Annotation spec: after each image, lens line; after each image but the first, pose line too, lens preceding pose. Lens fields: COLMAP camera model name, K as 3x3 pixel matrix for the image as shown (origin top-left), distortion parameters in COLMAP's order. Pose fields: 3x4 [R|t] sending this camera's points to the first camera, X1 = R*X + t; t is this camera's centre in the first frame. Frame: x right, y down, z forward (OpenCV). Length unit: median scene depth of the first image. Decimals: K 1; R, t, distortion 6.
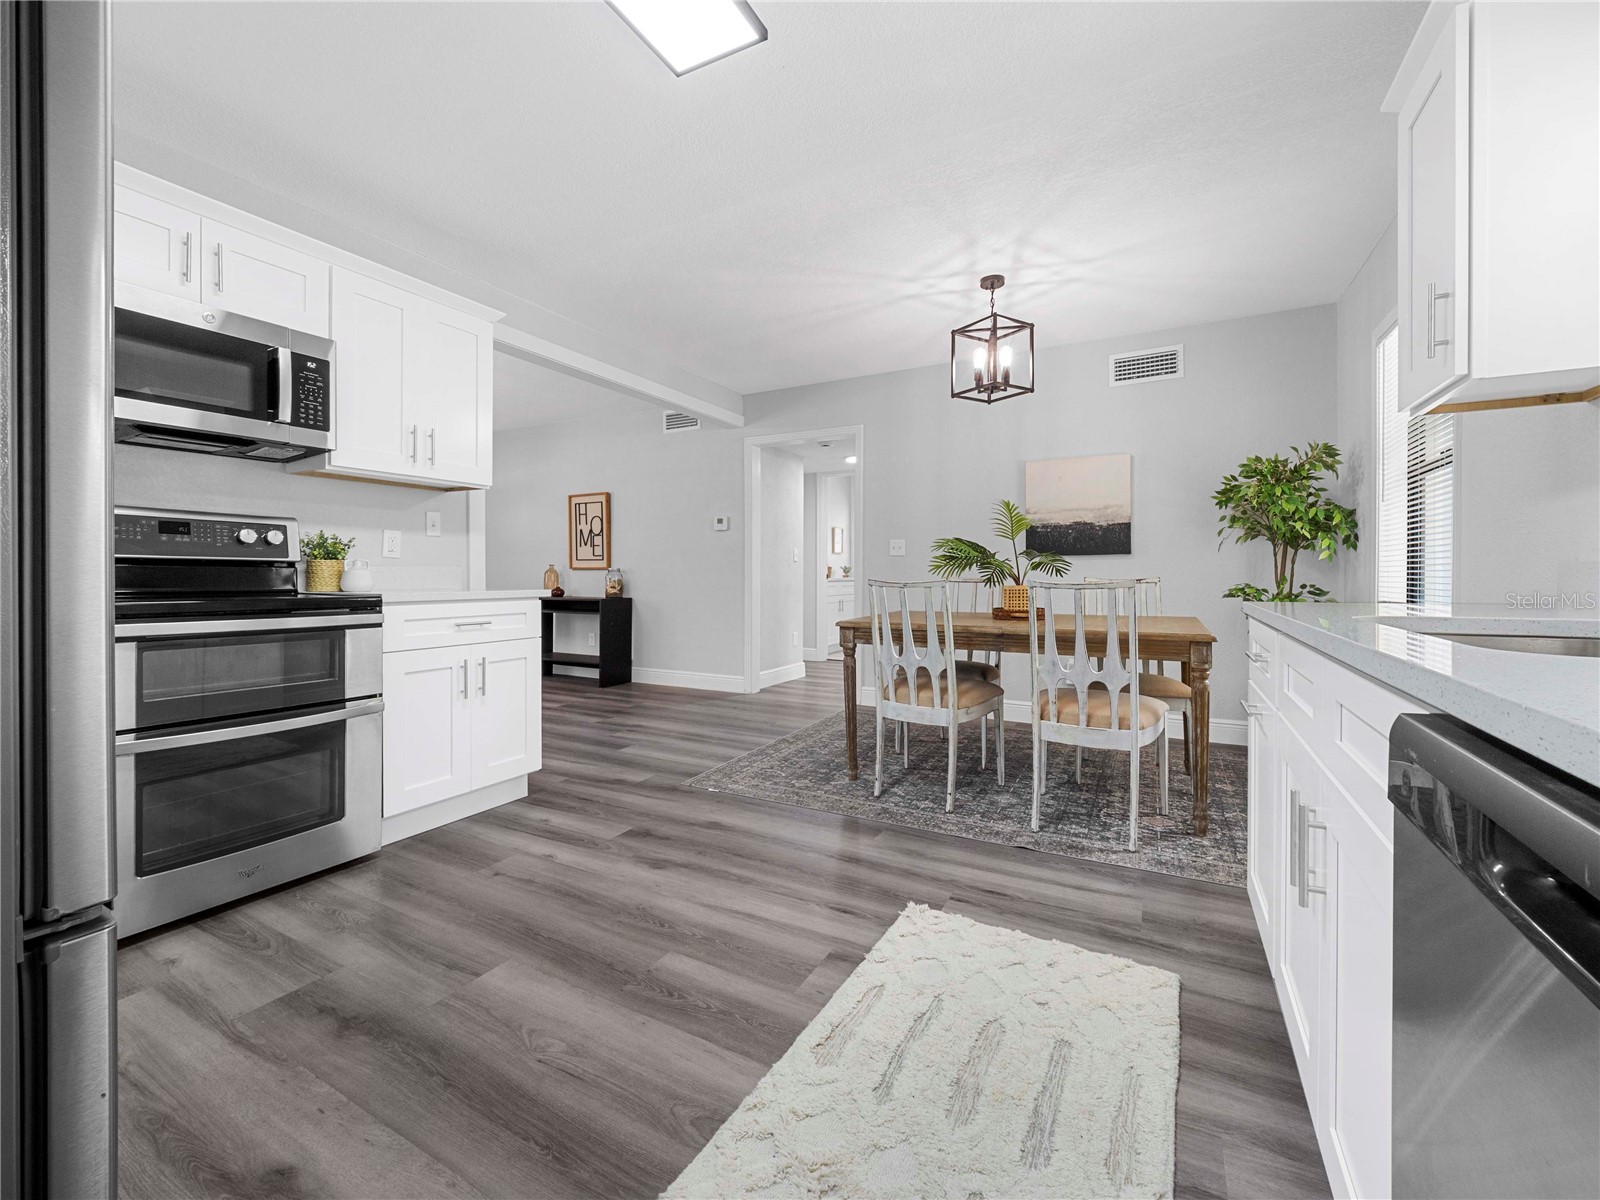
lens RADIAL K [[668.4, 0, 798.2], [0, 668.4, 575.1], [0, 0, 1]] dist [-0.006054, -0.000528]
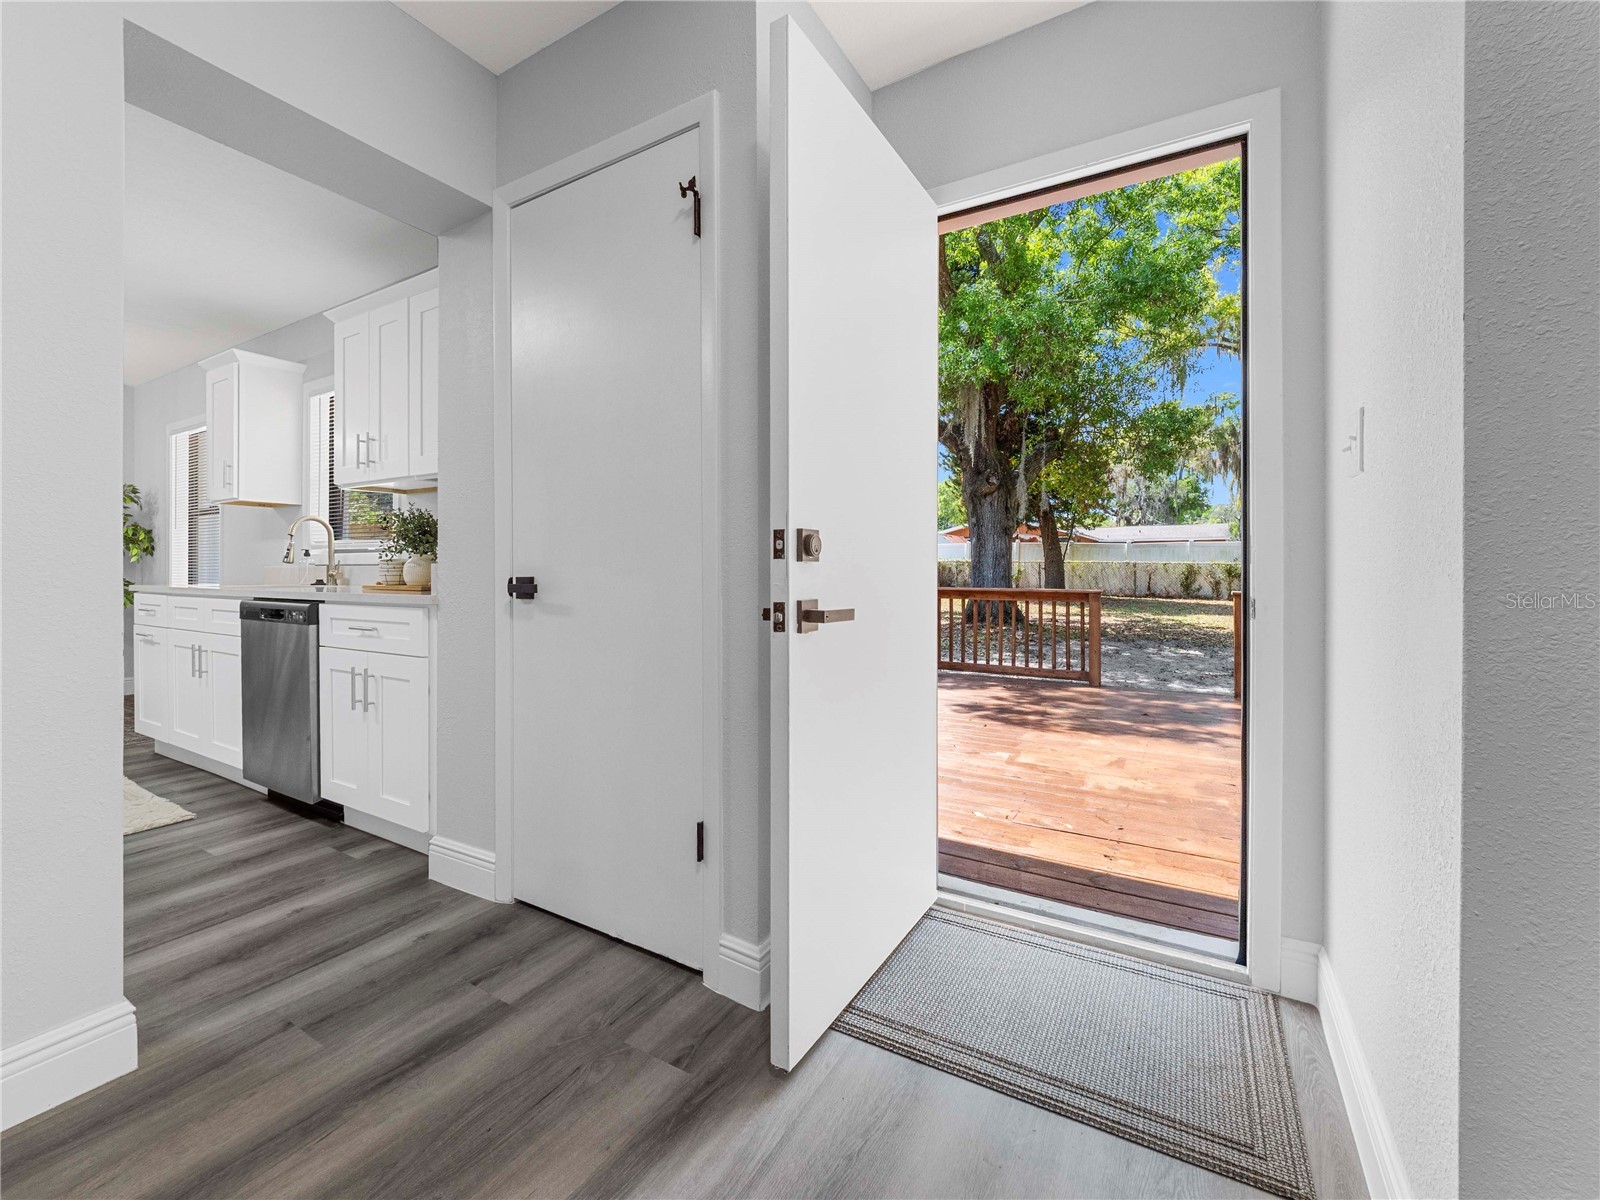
lens RADIAL K [[668.4, 0, 798.2], [0, 668.4, 575.1], [0, 0, 1]] dist [-0.006054, -0.000528]
pose [[0.034976, -0.005613, 0.999372, -0.842129], [0.001162, 0.999984, 0.005576, -0.000983], [-0.999387, 0.000966, 0.034982, -0.714398]]
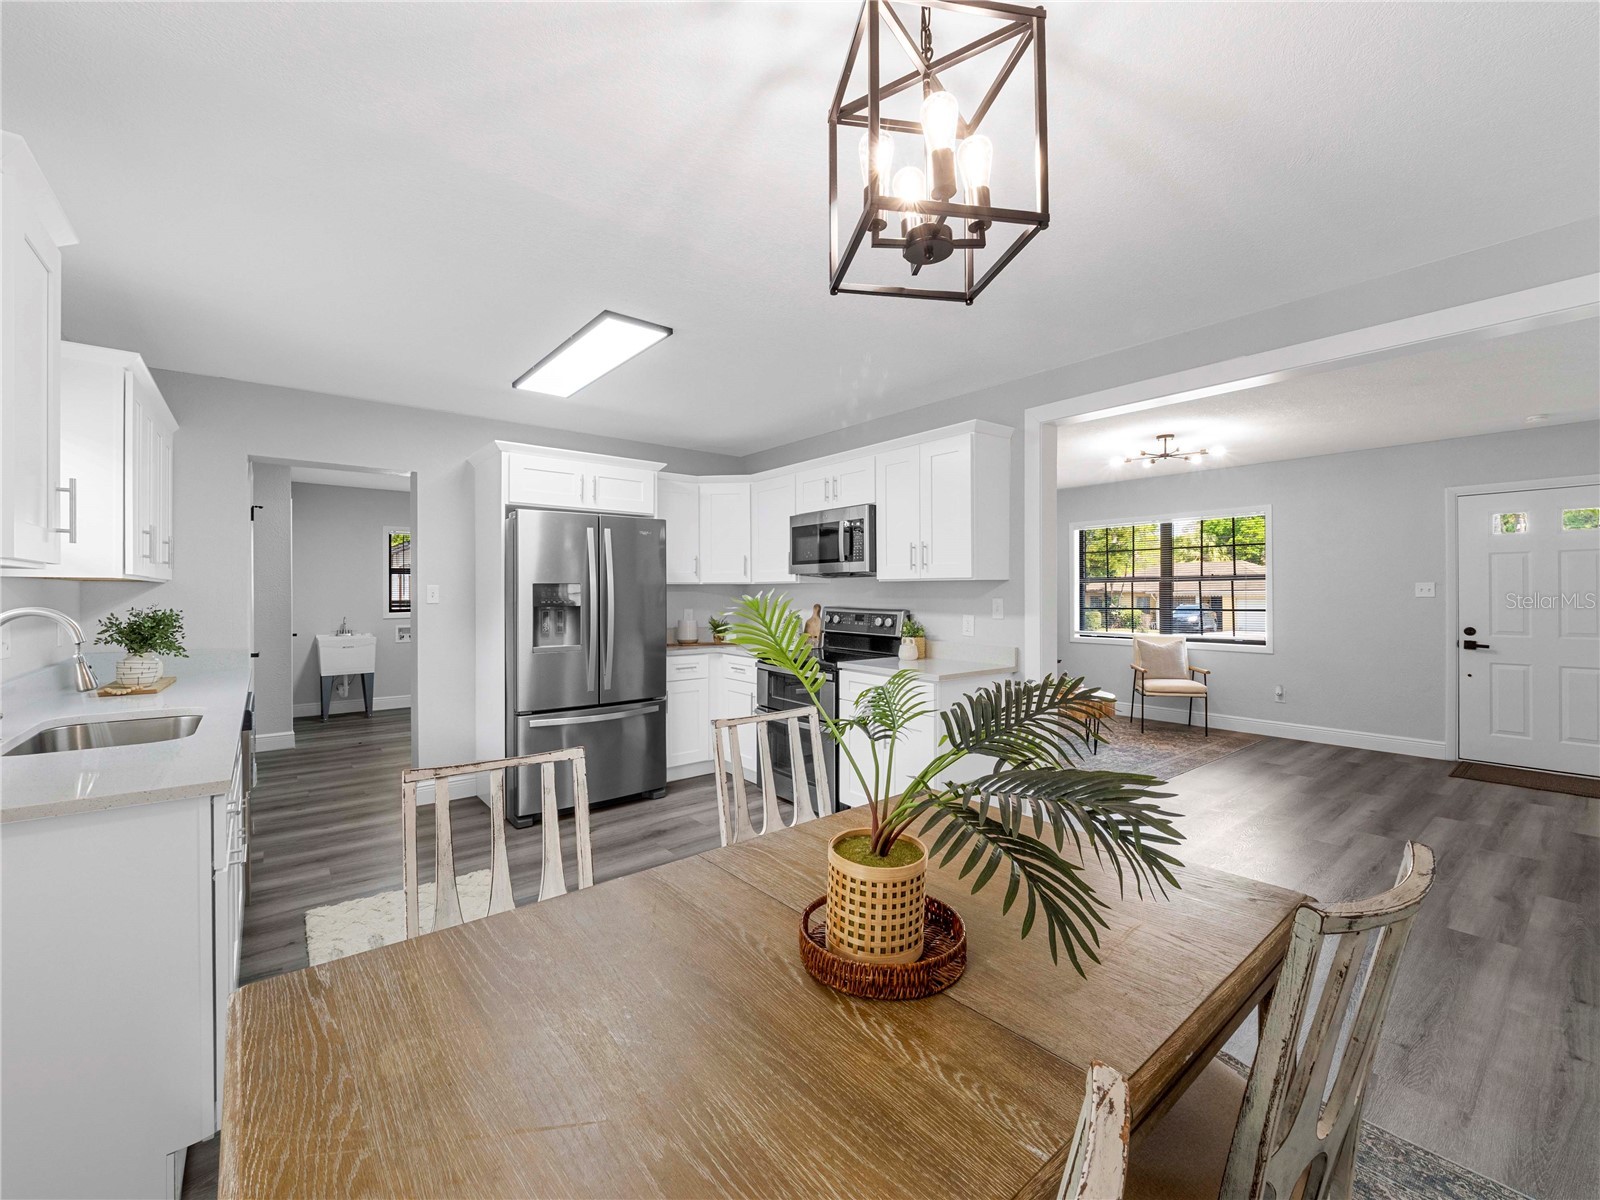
lens RADIAL K [[649.9, 0, 804.1], [0, 649.9, 589.6], [0, 0, 1]] dist [-0.001733, -0.000230]
pose [[-0.387001, -0.002493, -0.922076, 0.764406], [-0.000462, 0.999997, -0.002510, -0.128046], [0.922079, -0.000545, -0.387001, 1.360691]]
